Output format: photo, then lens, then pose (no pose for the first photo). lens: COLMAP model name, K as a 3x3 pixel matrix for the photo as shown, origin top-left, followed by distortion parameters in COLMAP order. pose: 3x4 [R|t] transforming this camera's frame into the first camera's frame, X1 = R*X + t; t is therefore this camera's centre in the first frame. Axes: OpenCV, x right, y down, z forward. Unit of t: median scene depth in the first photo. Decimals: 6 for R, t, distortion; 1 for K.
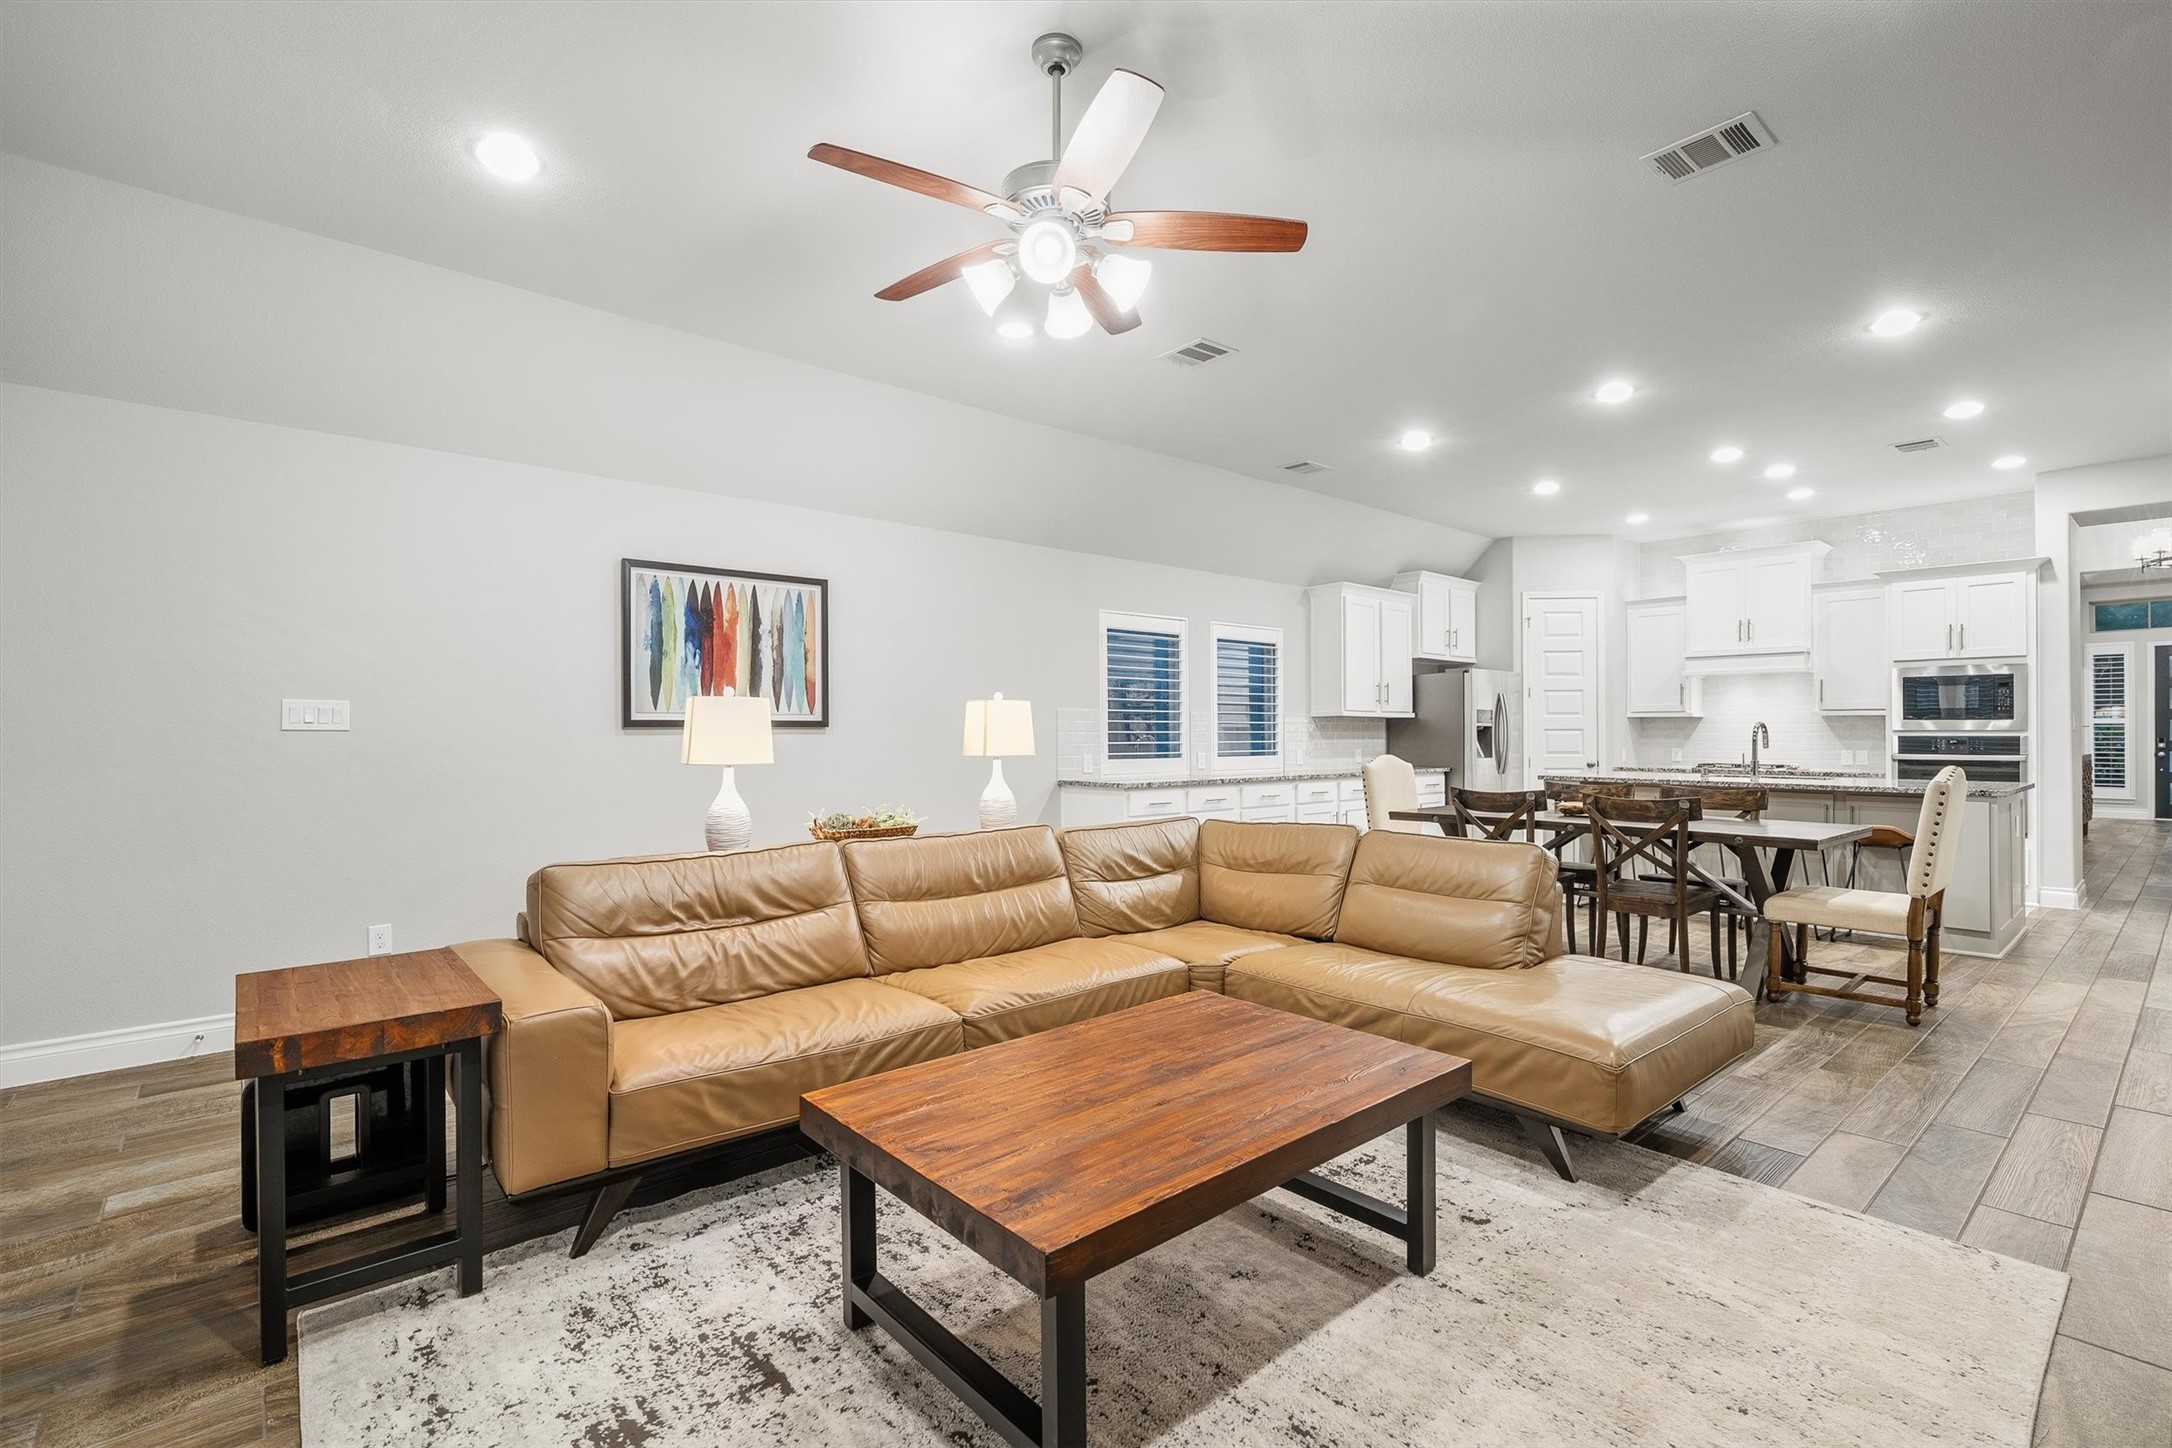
lens RADIAL K [[997.0, 0, 1084.7], [0, 997.0, 721.2], [0, 0, 1]] dist [0.001614, 0.000568]
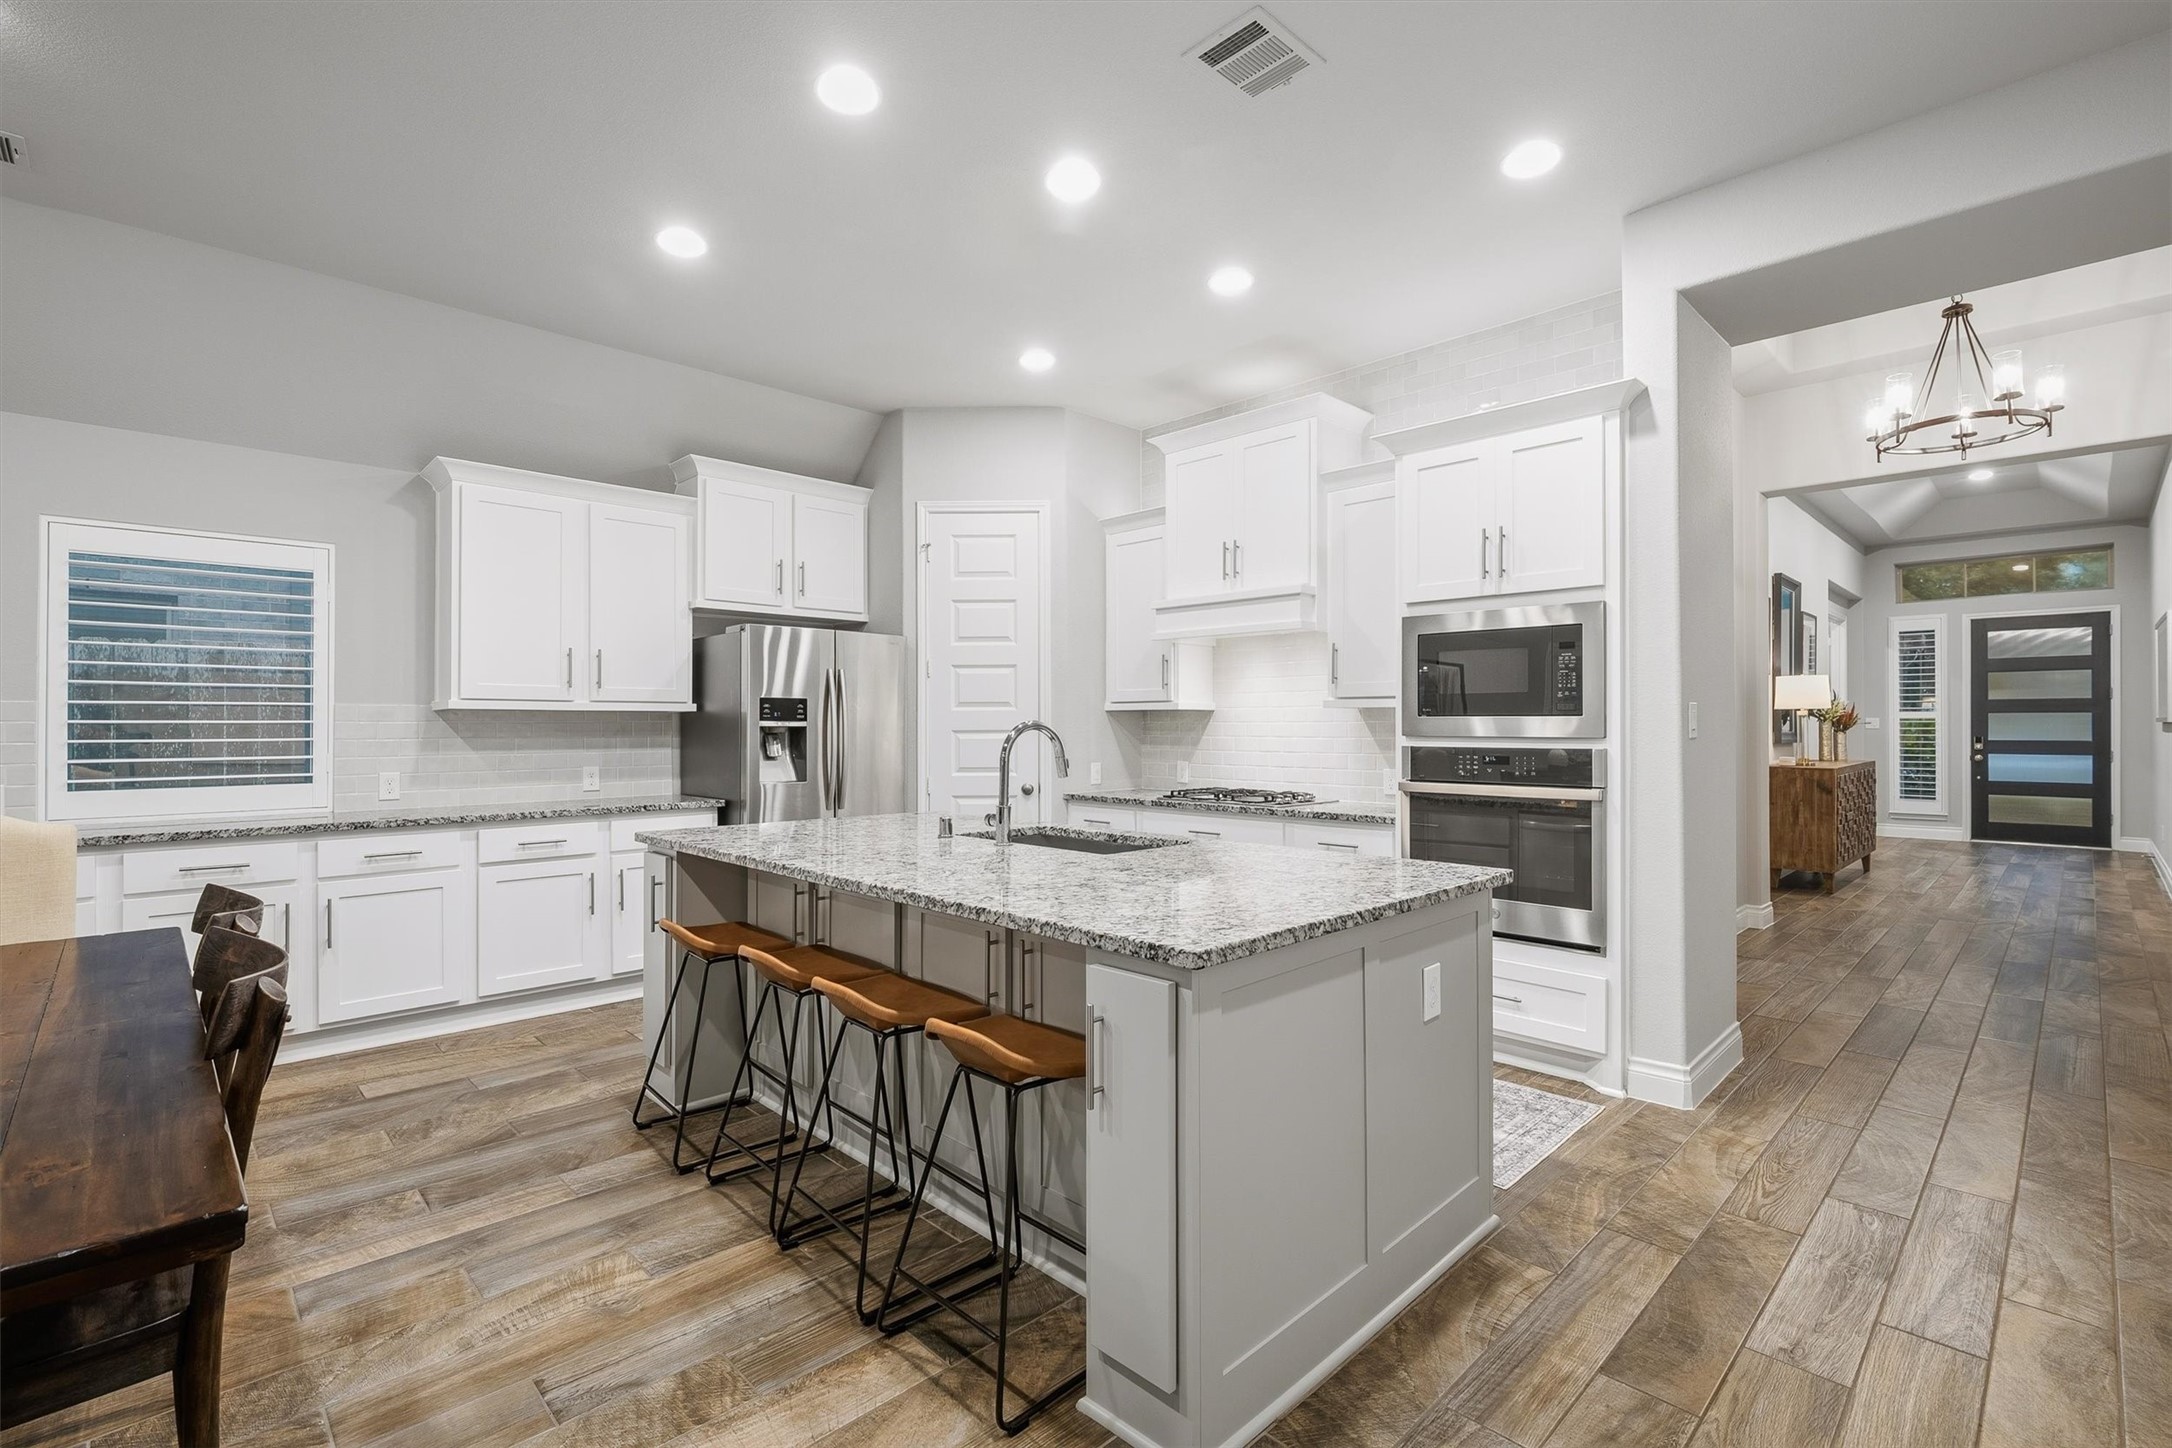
lens RADIAL K [[979.3, 0, 1086.3], [0, 979.3, 714.8], [0, 0, 1]] dist [-0.002133, 0.000147]
pose [[0.998594, -0.000406, 0.053010, 0.556440], [0.000366, 1.000000, 0.000755, -0.002226], [-0.053010, -0.000734, 0.998594, 0.447228]]
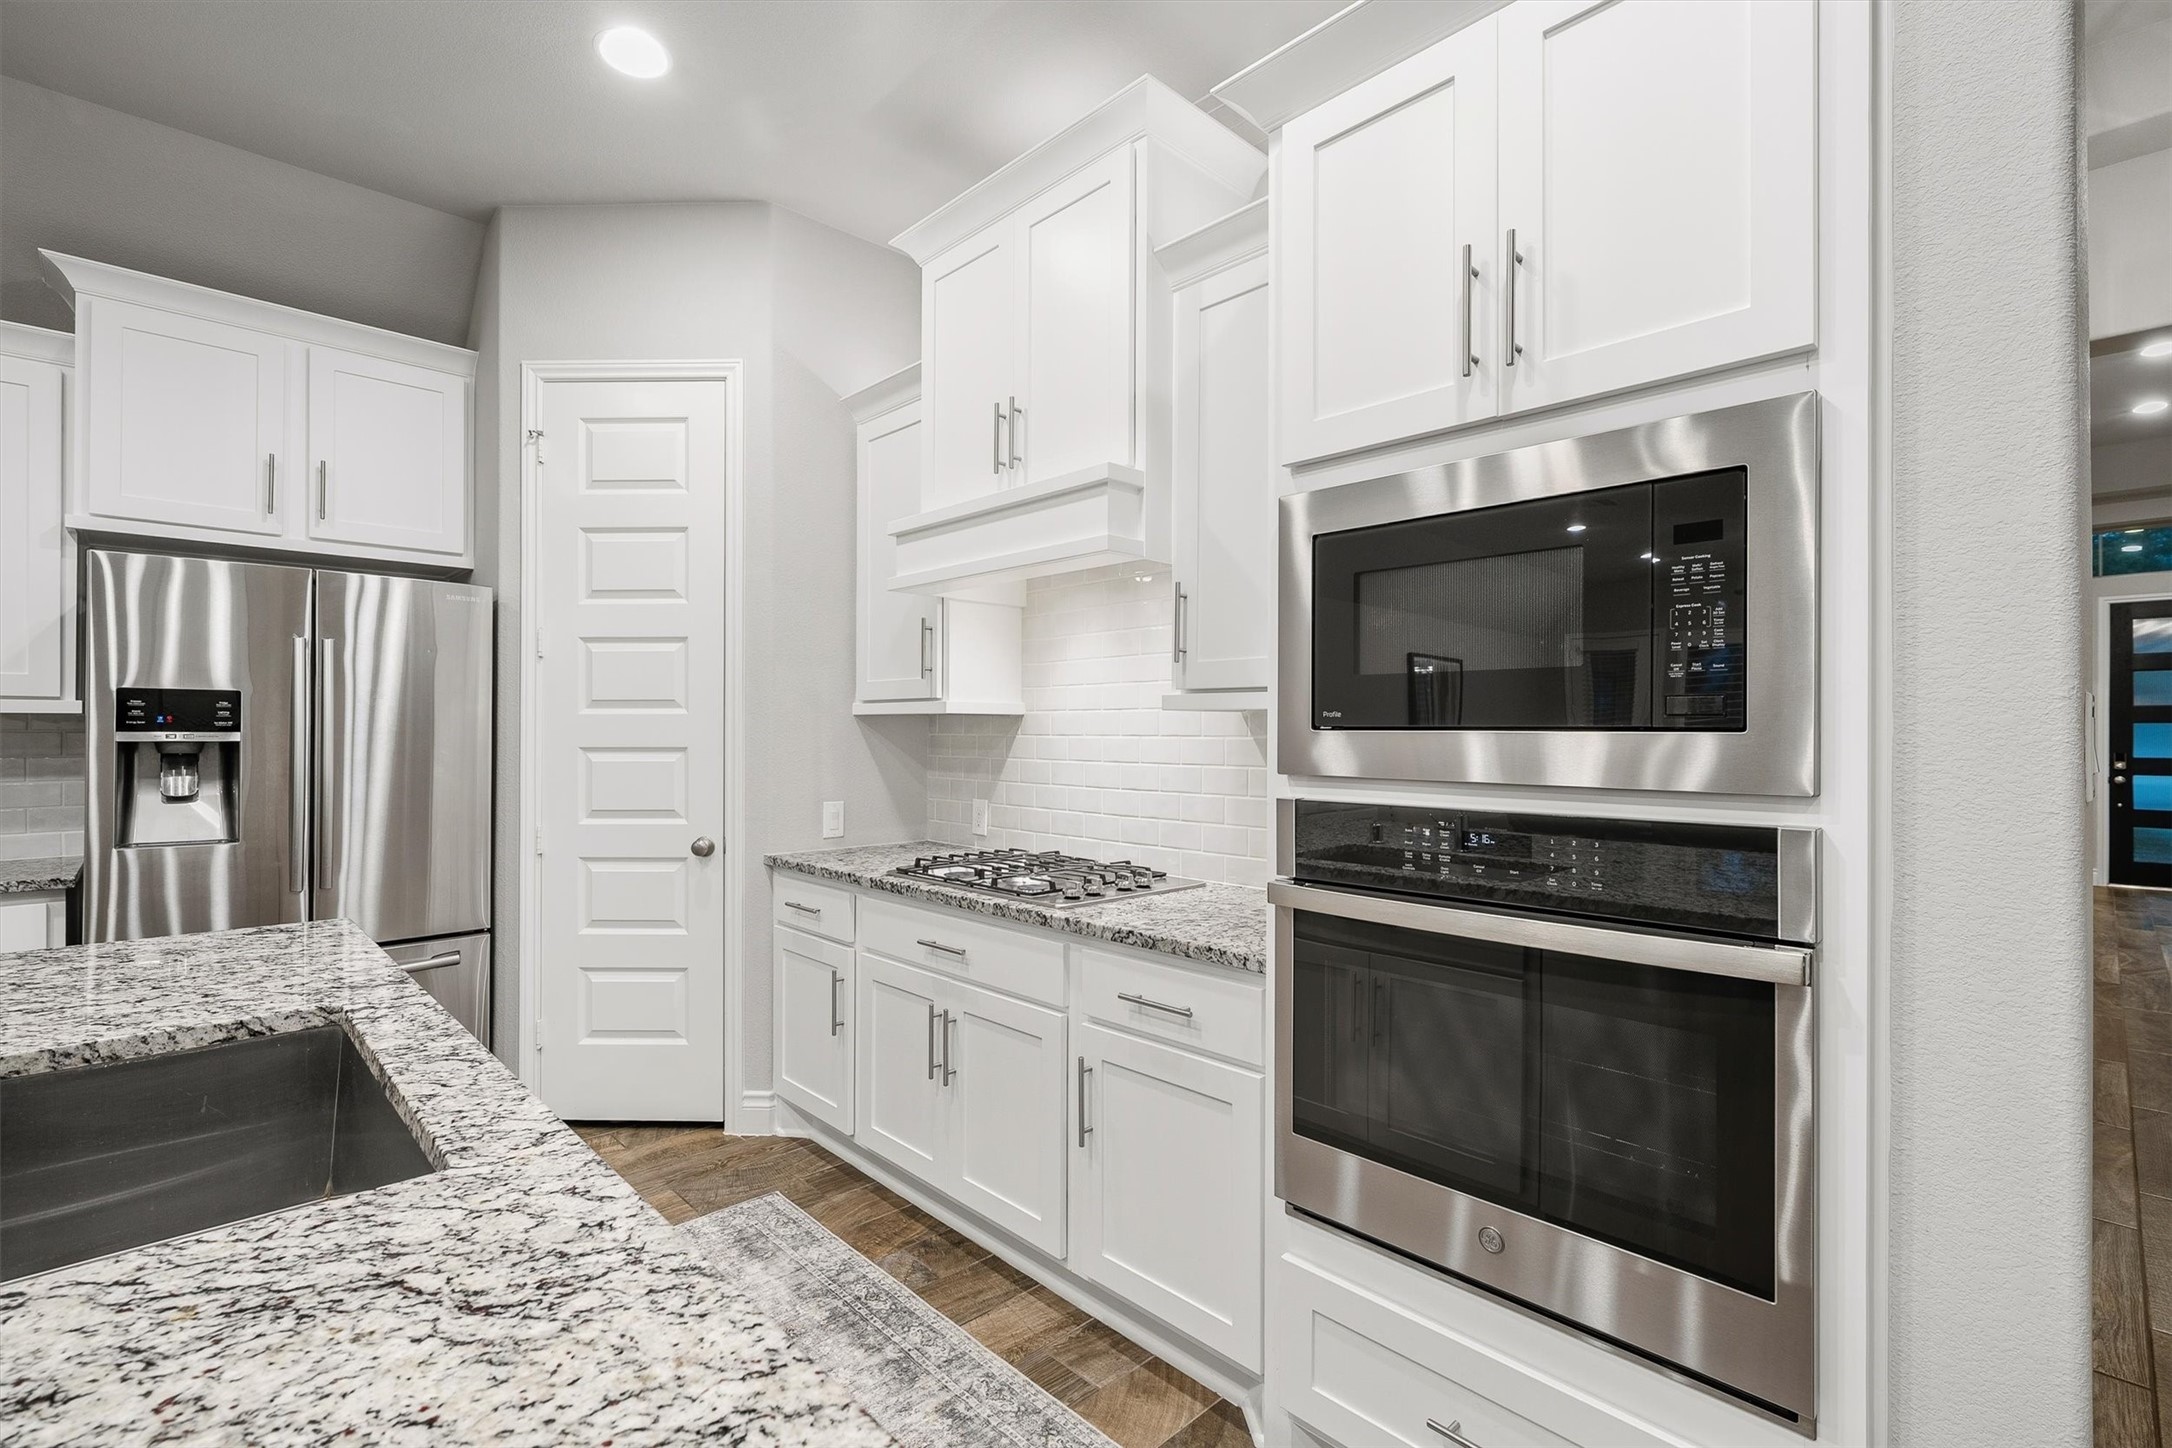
lens RADIAL K [[971.0, 0, 1086.0], [0, 971.0, 724.0], [0, 0, 1]] dist [0.000476, 0.000162]
pose [[0.999051, 0.002895, 0.043465, 0.683021], [-0.003074, 0.999987, 0.004051, -0.002798], [-0.043453, -0.004181, 0.999047, 0.707108]]
